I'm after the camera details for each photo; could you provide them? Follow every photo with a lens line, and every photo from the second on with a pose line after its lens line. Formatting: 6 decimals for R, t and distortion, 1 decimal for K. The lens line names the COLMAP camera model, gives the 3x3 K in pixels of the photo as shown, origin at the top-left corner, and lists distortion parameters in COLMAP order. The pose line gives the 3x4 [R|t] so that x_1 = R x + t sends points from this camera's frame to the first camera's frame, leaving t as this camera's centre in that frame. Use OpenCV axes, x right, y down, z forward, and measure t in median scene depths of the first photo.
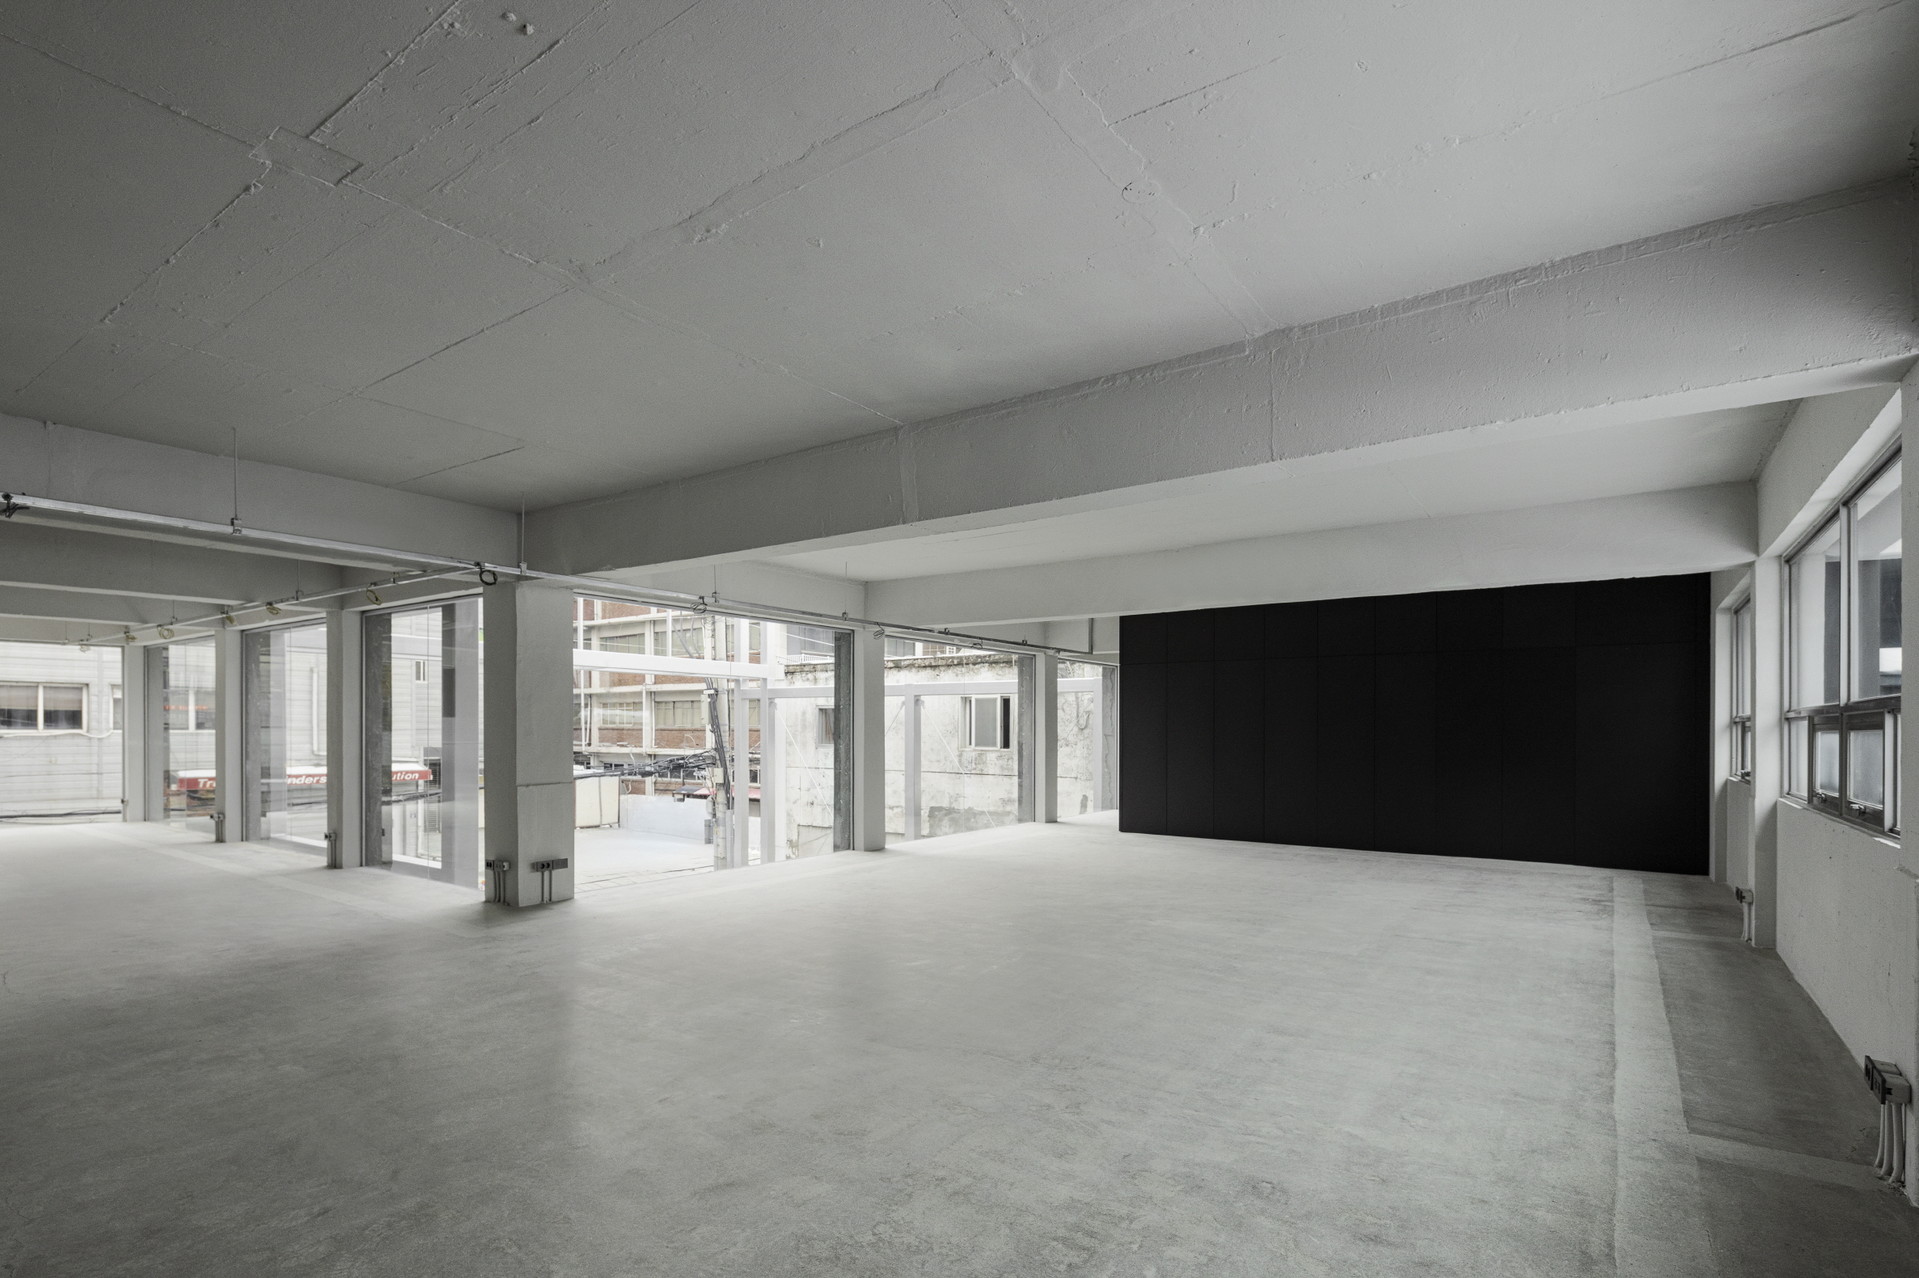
lens RADIAL K [[933.9, 0, 950.5], [0, 933.9, 735.2], [0, 0, 1]] dist [0.004283, -0.005576]
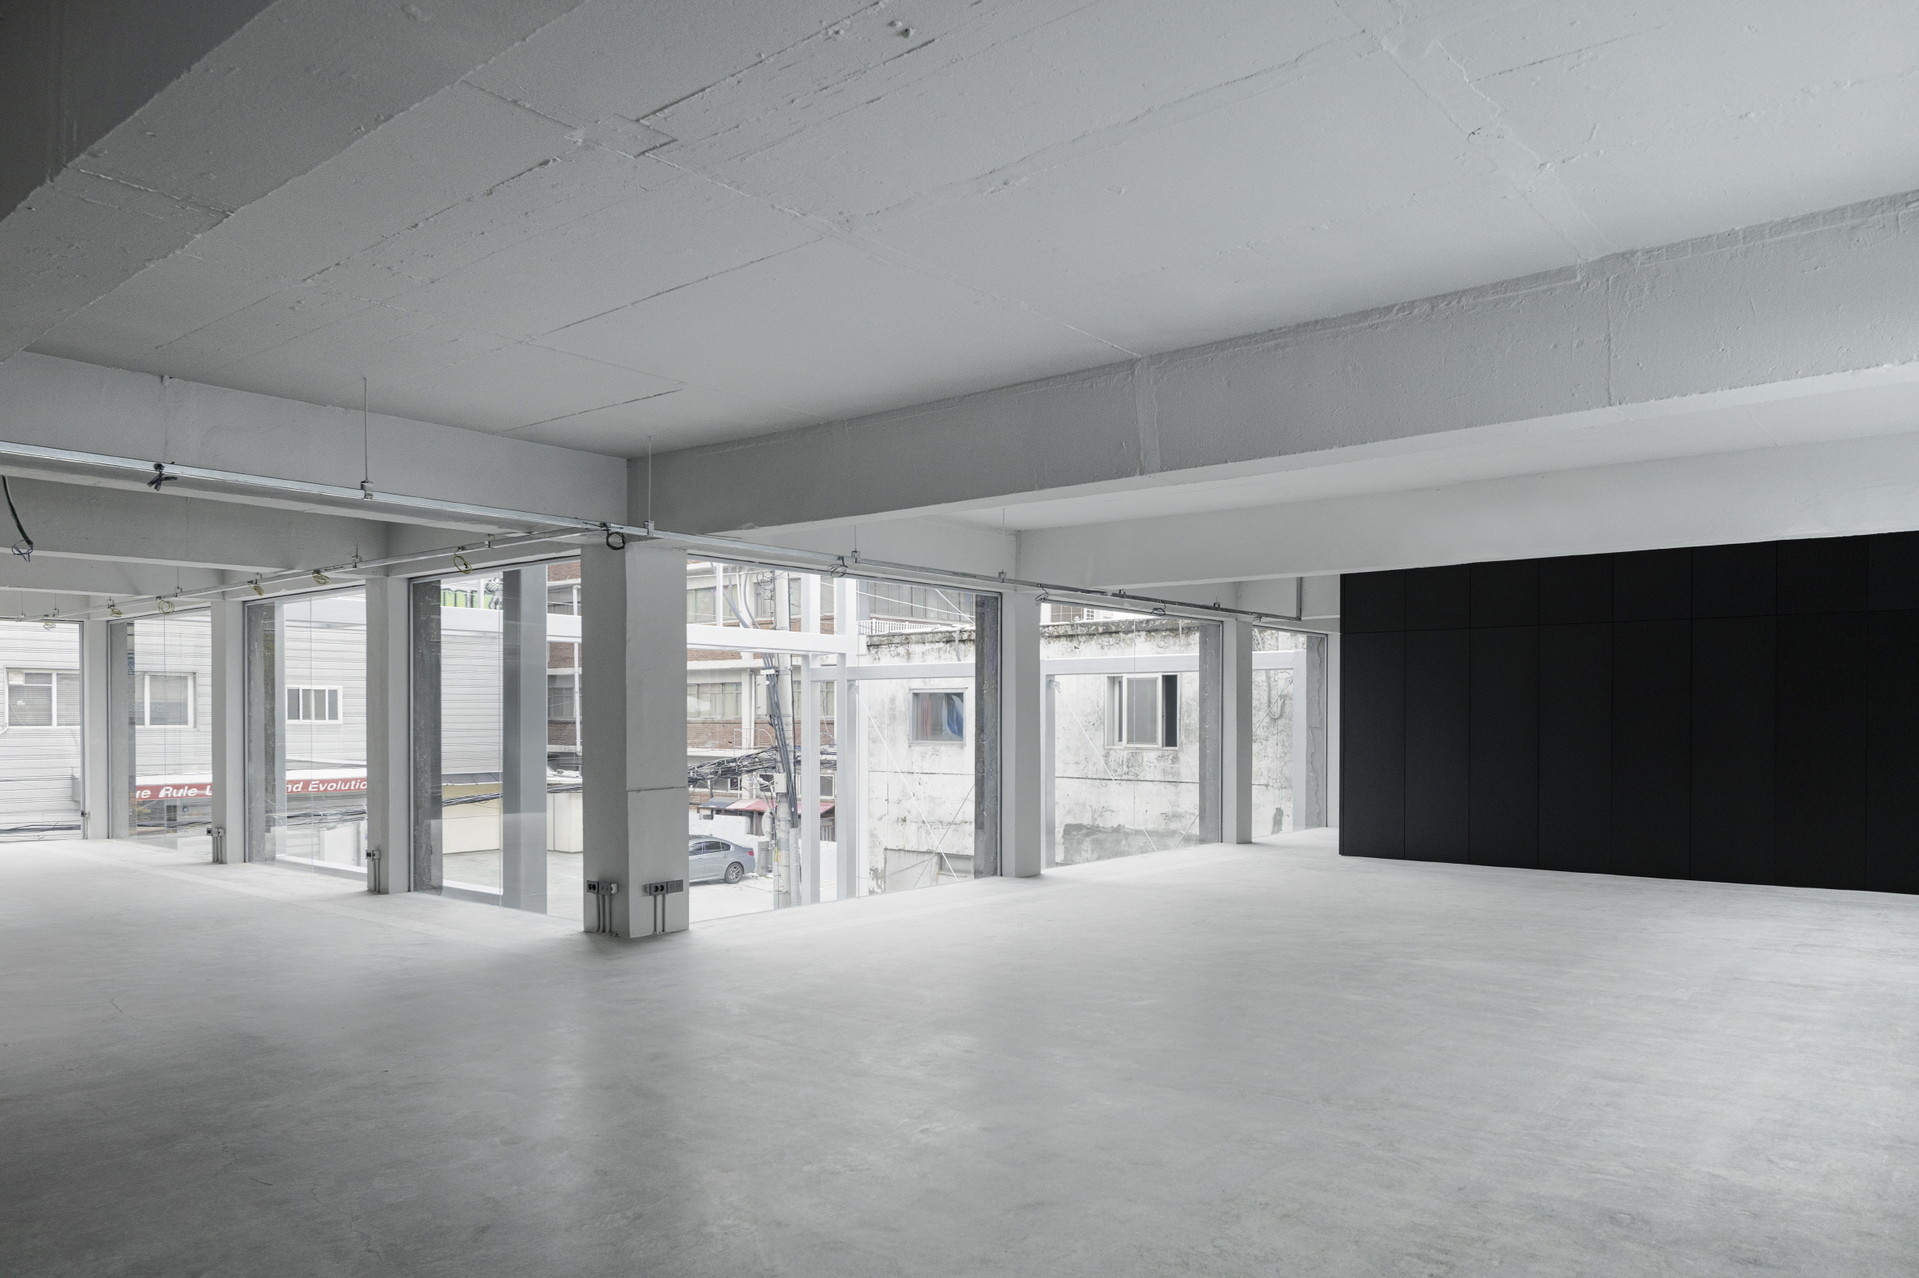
lens RADIAL K [[1301.8, 0, 969.8], [0, 1301.8, 743.1], [0, 0, 1]] dist [-0.008565, -0.001923]
pose [[0.997904, -0.002486, -0.064656, -0.077279], [0.003189, 0.999937, 0.010776, 0.000582], [0.064625, -0.010959, 0.997849, -0.107632]]
